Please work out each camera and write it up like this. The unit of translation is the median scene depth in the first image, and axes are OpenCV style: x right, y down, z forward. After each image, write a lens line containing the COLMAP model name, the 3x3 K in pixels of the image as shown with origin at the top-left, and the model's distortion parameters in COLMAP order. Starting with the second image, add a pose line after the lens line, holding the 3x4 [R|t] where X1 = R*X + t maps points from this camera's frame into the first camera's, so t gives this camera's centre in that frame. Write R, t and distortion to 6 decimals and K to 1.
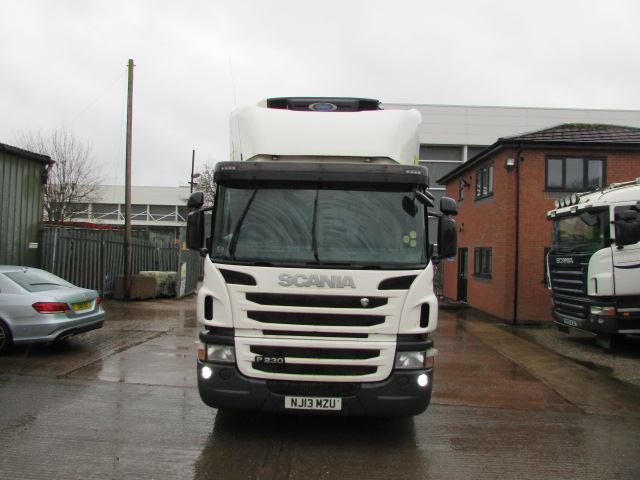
lens RADIAL K [[452.3, 0, 320.0], [0, 452.3, 240.0], [0, 0, 1]] dist [-0.034383, -0.000843]
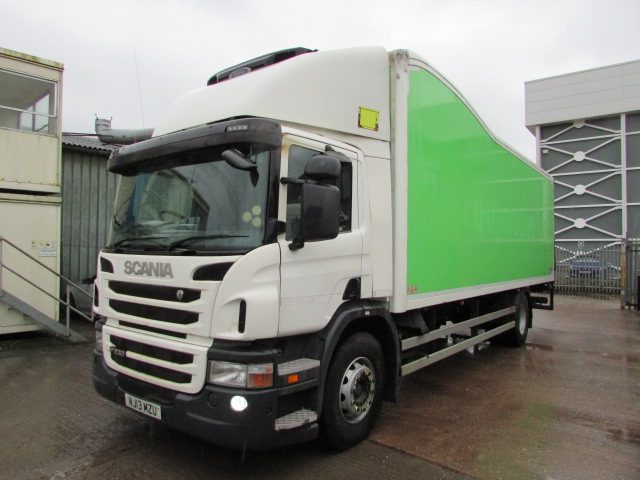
lens RADIAL K [[452.3, 0, 320.0], [0, 452.3, 240.0], [0, 0, 1]] dist [-0.034383, -0.000843]
pose [[0.822641, -0.027840, -0.567879, 0.774527], [0.023051, 0.999612, -0.015613, 0.056325], [0.568094, -0.000246, 0.822964, 0.467103]]
